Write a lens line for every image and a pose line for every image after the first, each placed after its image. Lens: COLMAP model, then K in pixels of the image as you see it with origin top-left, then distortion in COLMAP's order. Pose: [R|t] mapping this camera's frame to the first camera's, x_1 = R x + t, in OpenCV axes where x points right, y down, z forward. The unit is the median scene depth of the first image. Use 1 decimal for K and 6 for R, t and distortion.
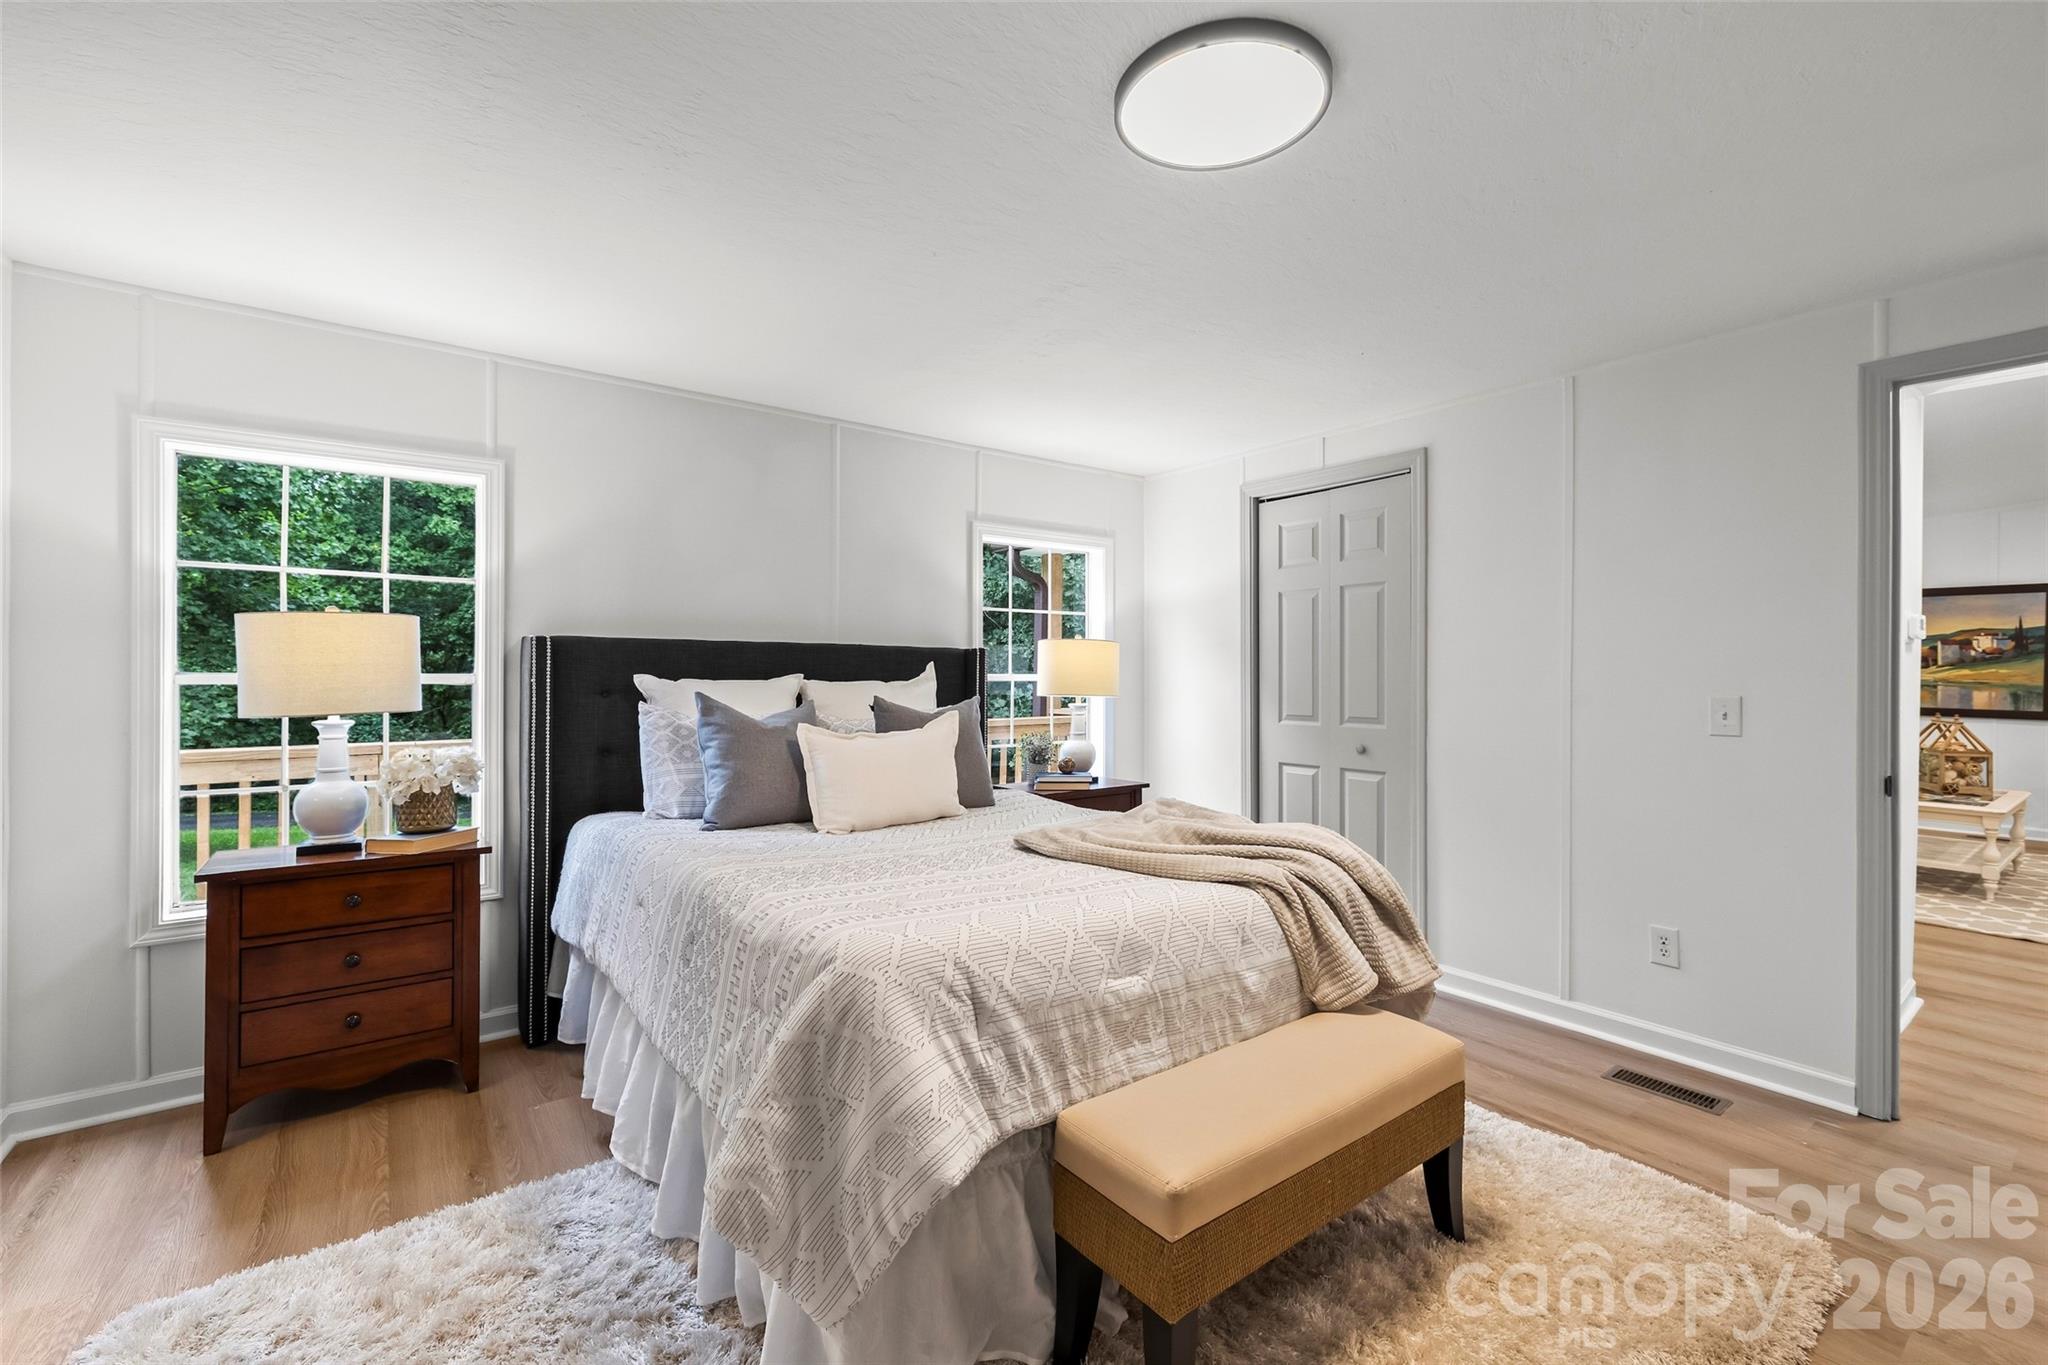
lens RADIAL K [[887.4, 0, 1032.7], [0, 887.4, 676.4], [0, 0, 1]] dist [0.002192, -0.000270]
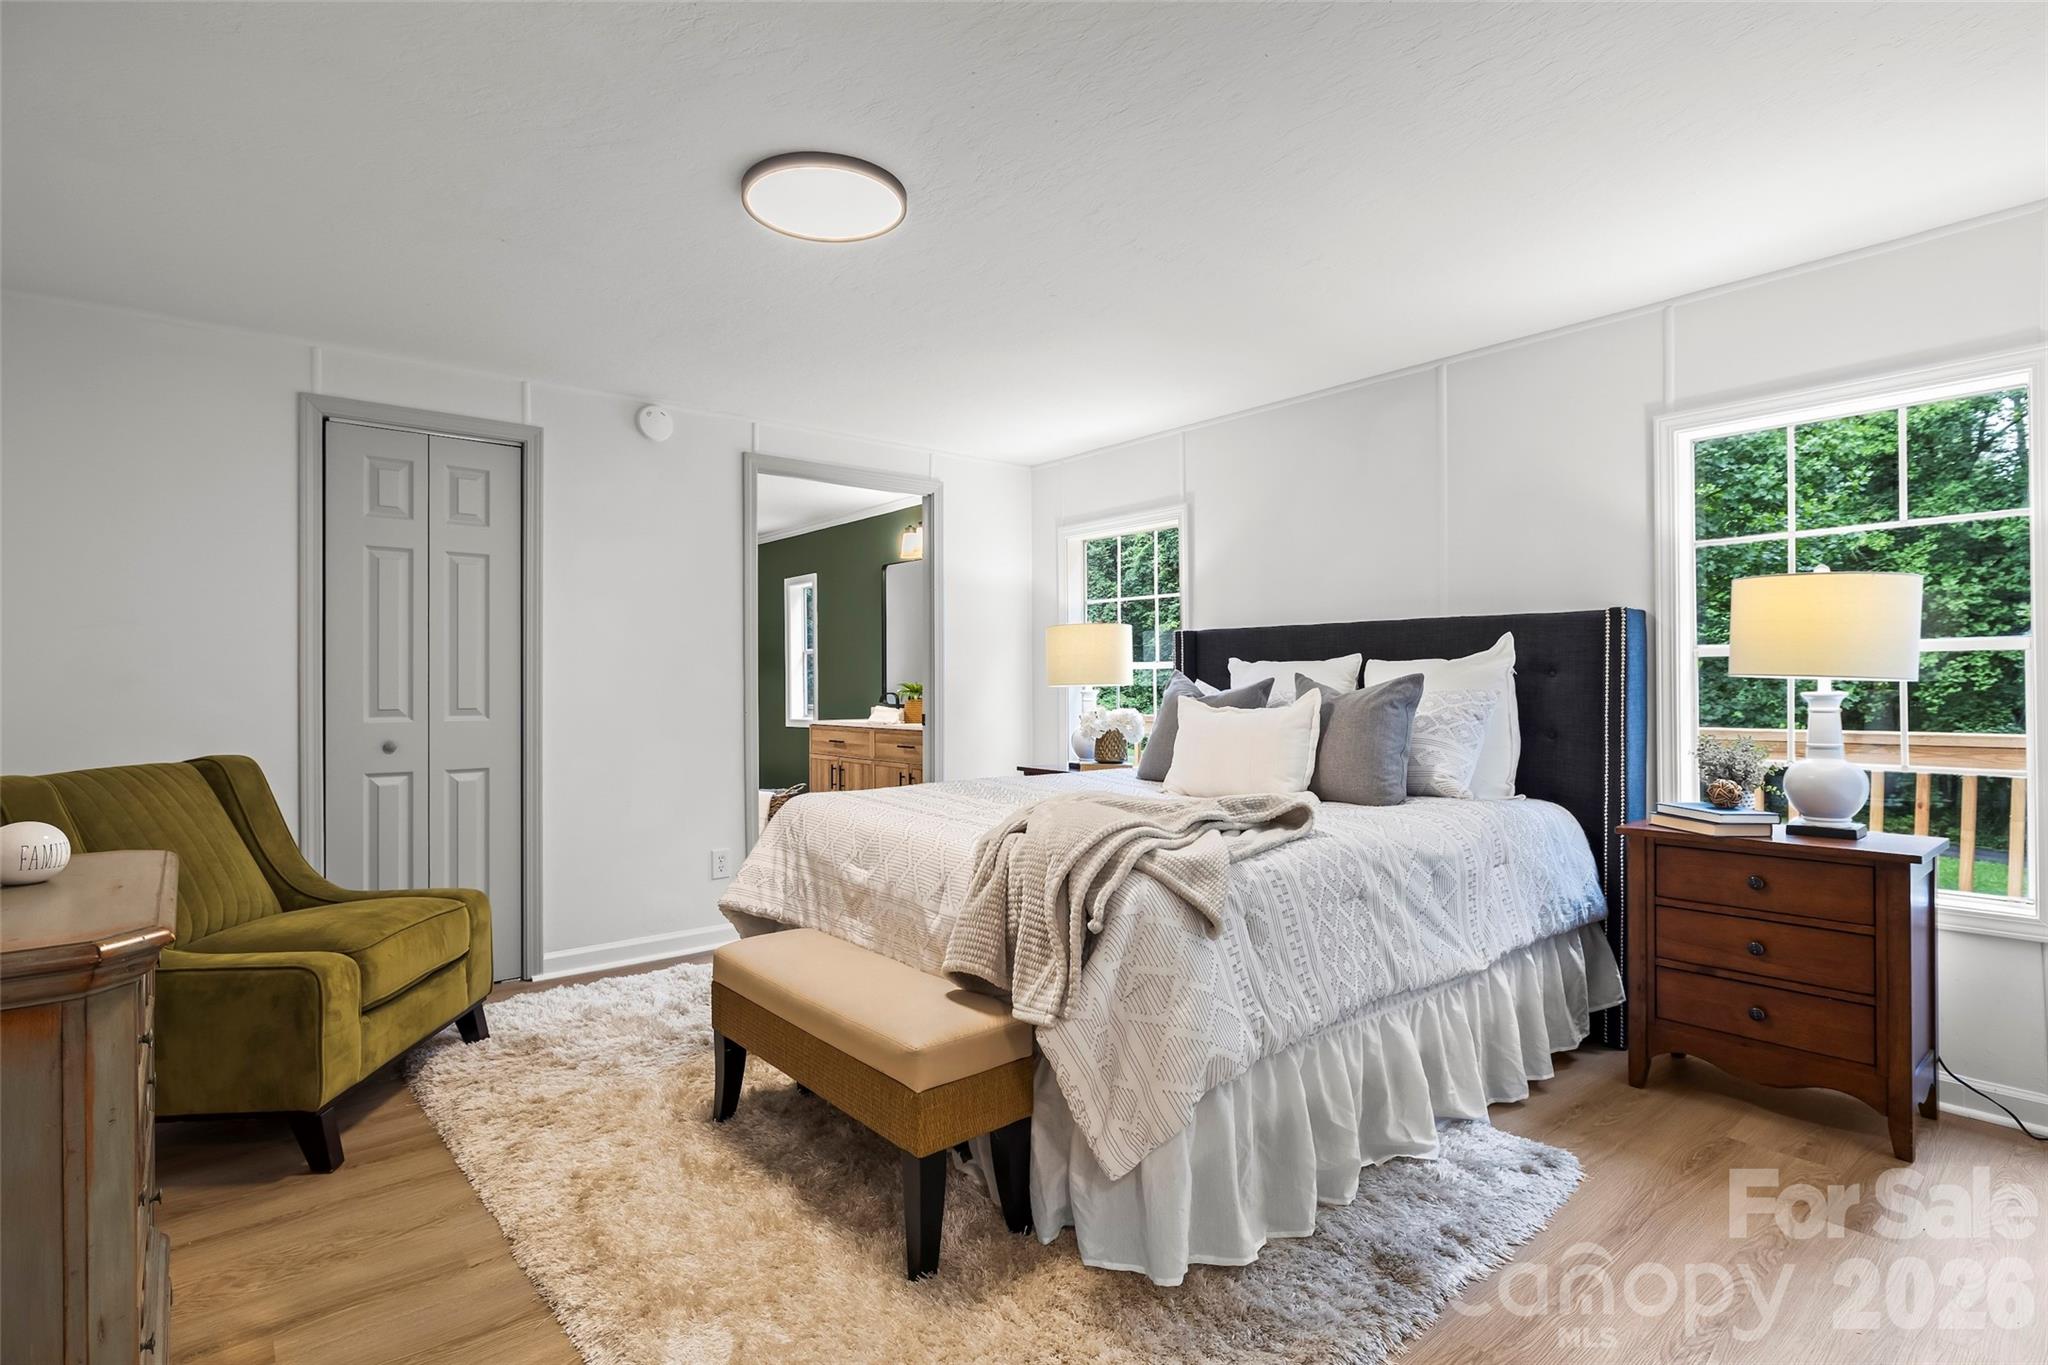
lens RADIAL K [[975.8, 0, 1031.7], [0, 975.8, 675.1], [0, 0, 1]] dist [-0.005531, 0.000885]
pose [[0.061377, 0.004462, -0.998105, 0.170203], [0.028966, 0.999561, 0.006250, 0.000787], [0.997694, -0.029295, 0.061221, 0.127099]]
